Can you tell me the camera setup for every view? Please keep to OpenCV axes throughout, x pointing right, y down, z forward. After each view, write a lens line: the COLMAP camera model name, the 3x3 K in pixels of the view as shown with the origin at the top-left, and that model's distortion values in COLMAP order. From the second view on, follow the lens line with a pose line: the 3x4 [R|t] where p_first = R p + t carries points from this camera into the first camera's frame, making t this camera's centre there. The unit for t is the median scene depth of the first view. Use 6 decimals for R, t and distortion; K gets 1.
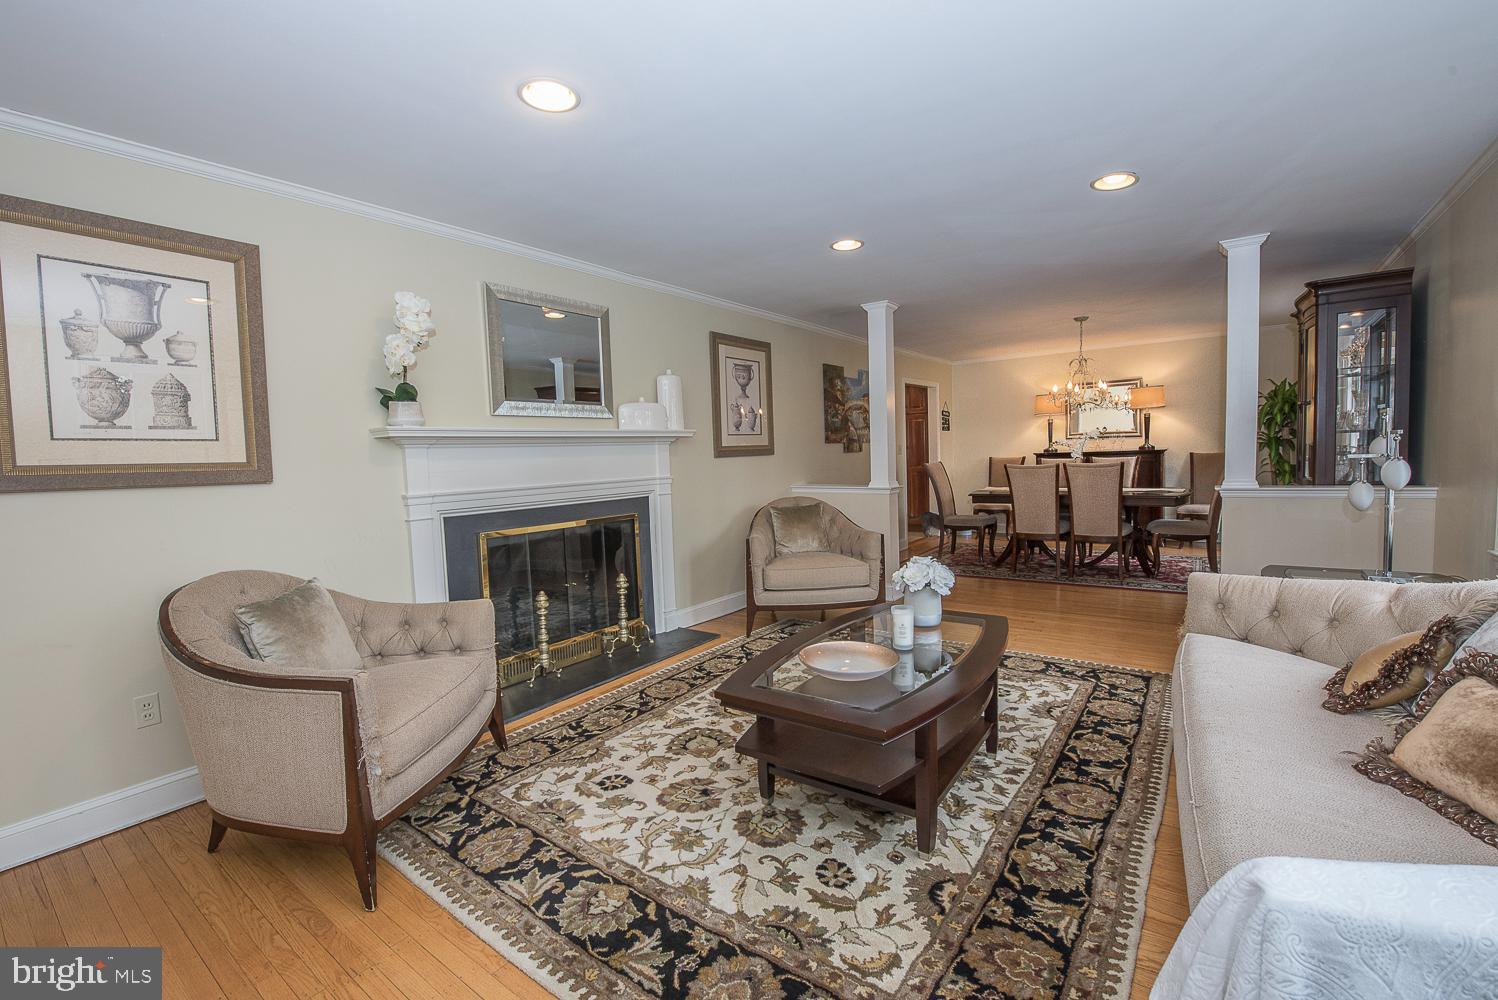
lens RADIAL K [[642.0, 0, 745.1], [0, 642.0, 497.7], [0, 0, 1]] dist [-0.016384, -0.000591]
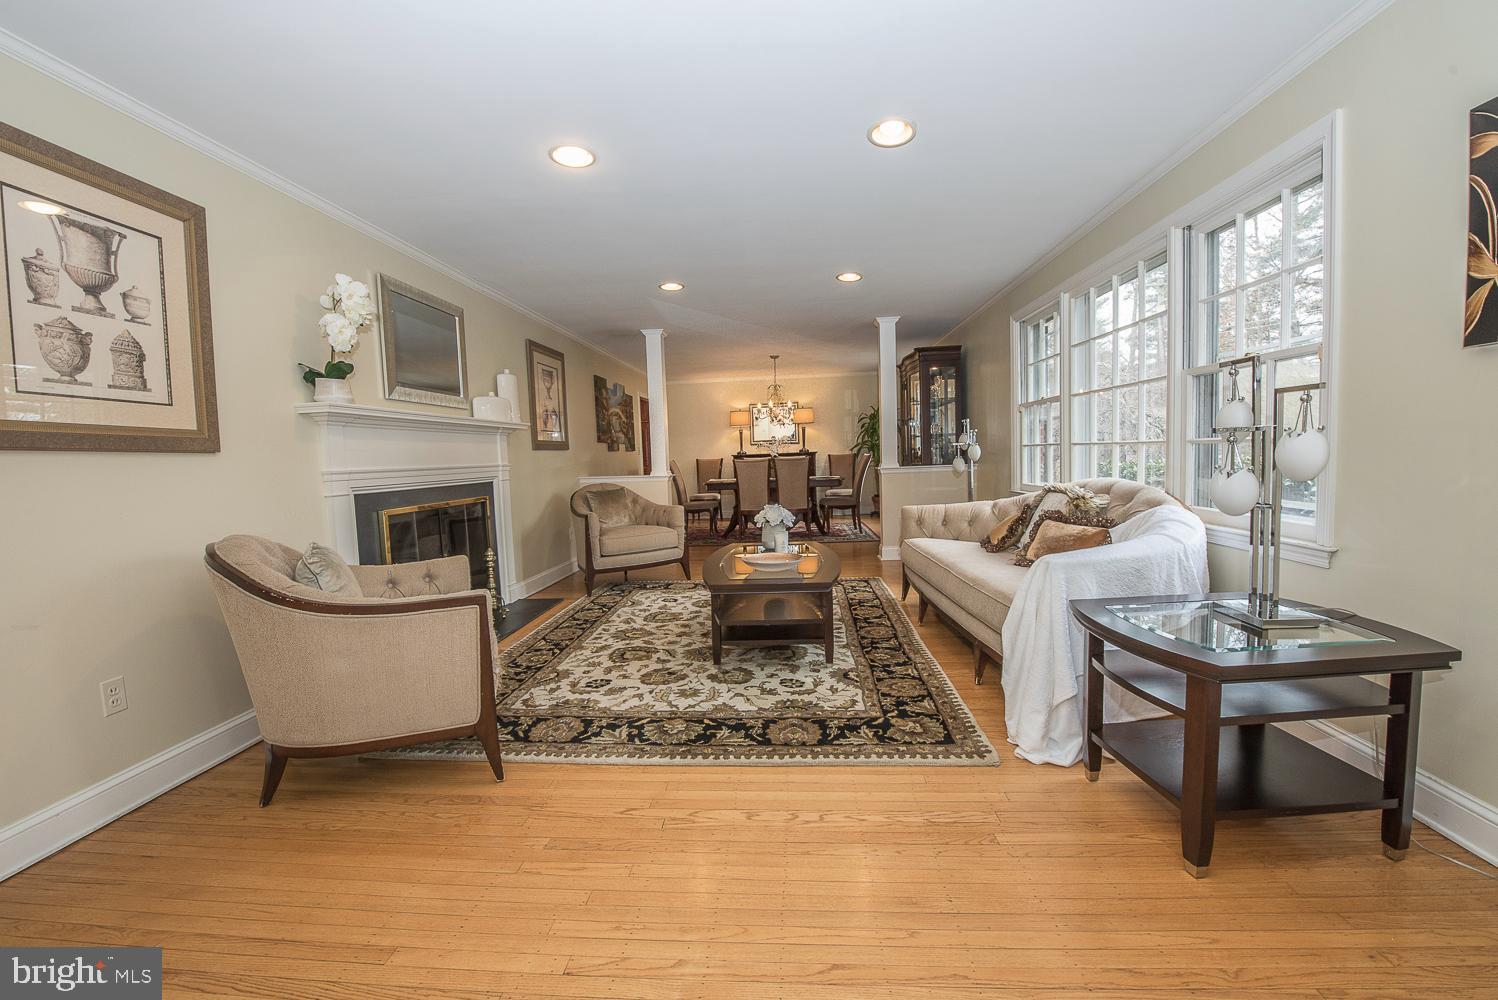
lens RADIAL K [[596.2, 0, 749.0], [0, 596.2, 500.0], [0, 0, 1]] dist [-0.022752, -0.000356]
pose [[0.847165, -0.034249, 0.530224, -0.574634], [0.041700, 0.999128, -0.002089, 0.089856], [-0.529691, 0.023880, 0.847855, -0.192325]]
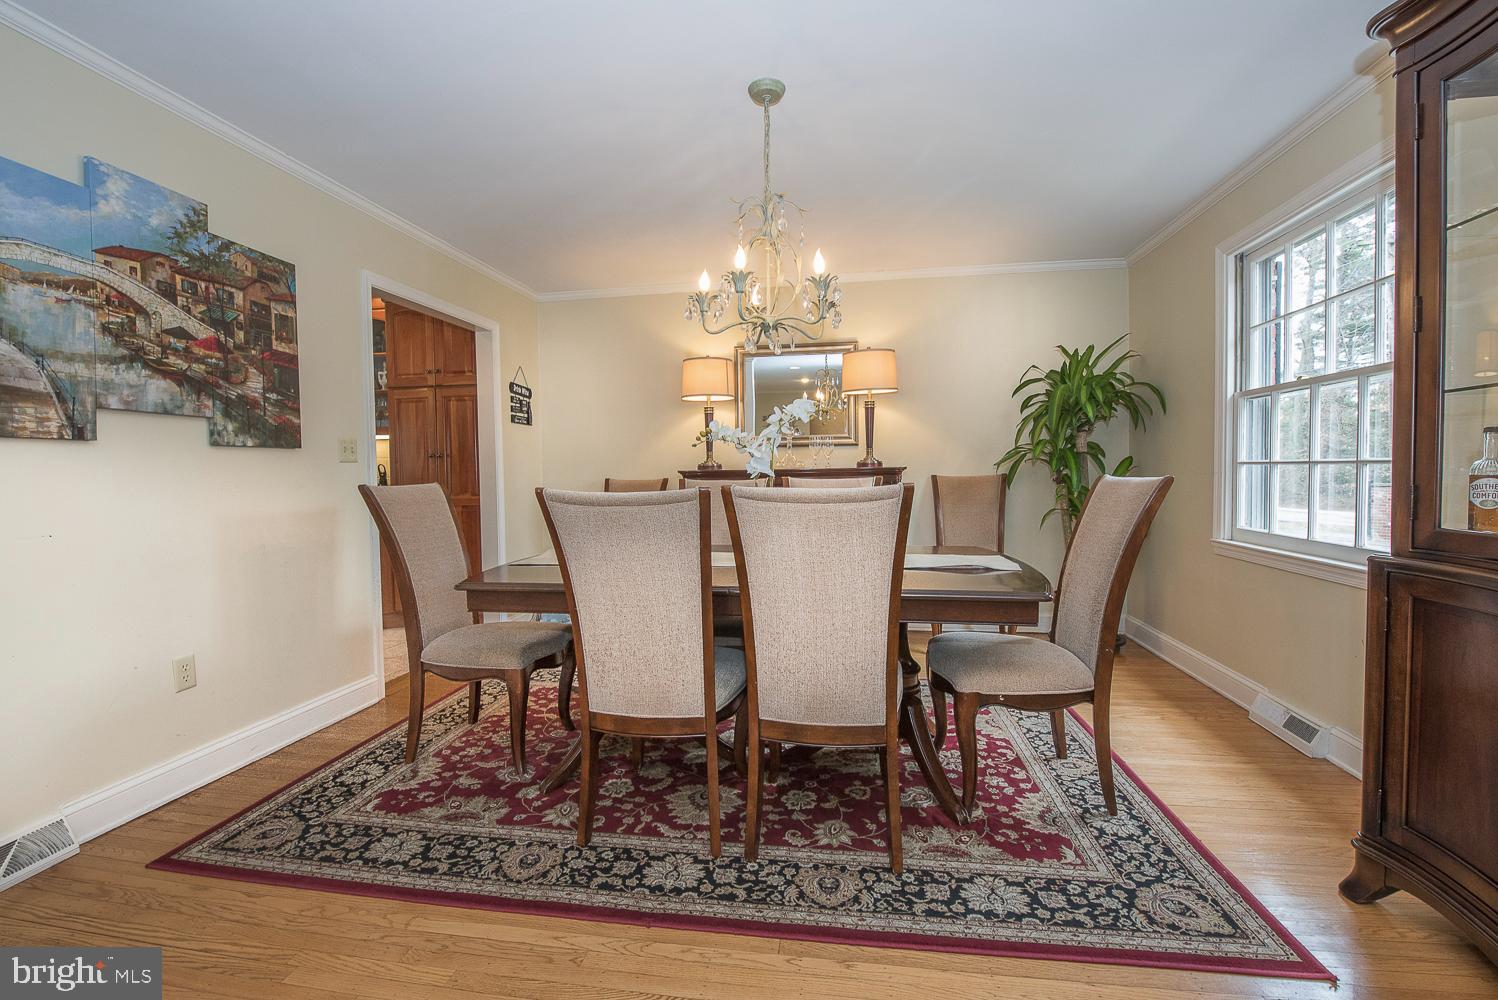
lens RADIAL K [[633.0, 0, 749.0], [0, 633.0, 500.0], [0, 0, 1]] dist [-0.006381, -0.003576]
pose [[0.886313, 0.001662, 0.463084, 0.922903], [0.015373, 0.999337, -0.033010, -0.099132], [-0.462832, 0.036376, 0.885699, 1.827221]]
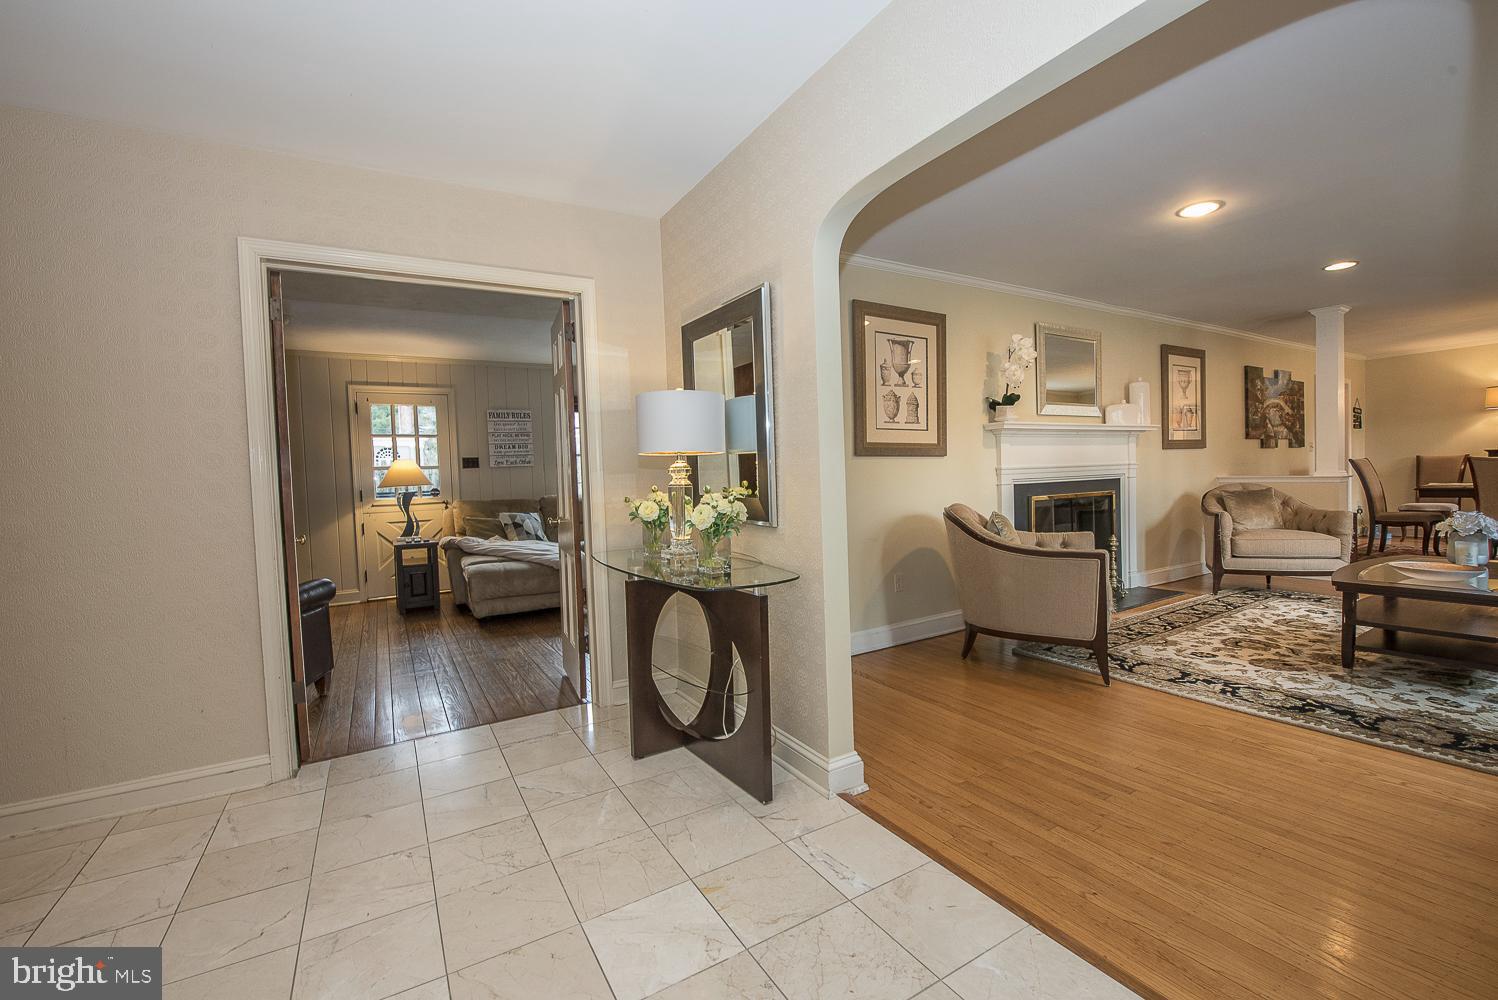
lens RADIAL K [[633.0, 0, 749.0], [0, 633.0, 500.0], [0, 0, 1]] dist [-0.006381, -0.003576]
pose [[0.926362, 0.017931, -0.376208, -0.642331], [-0.023904, 0.999651, -0.011214, 0.128689], [0.375875, 0.019381, 0.926468, -0.762245]]
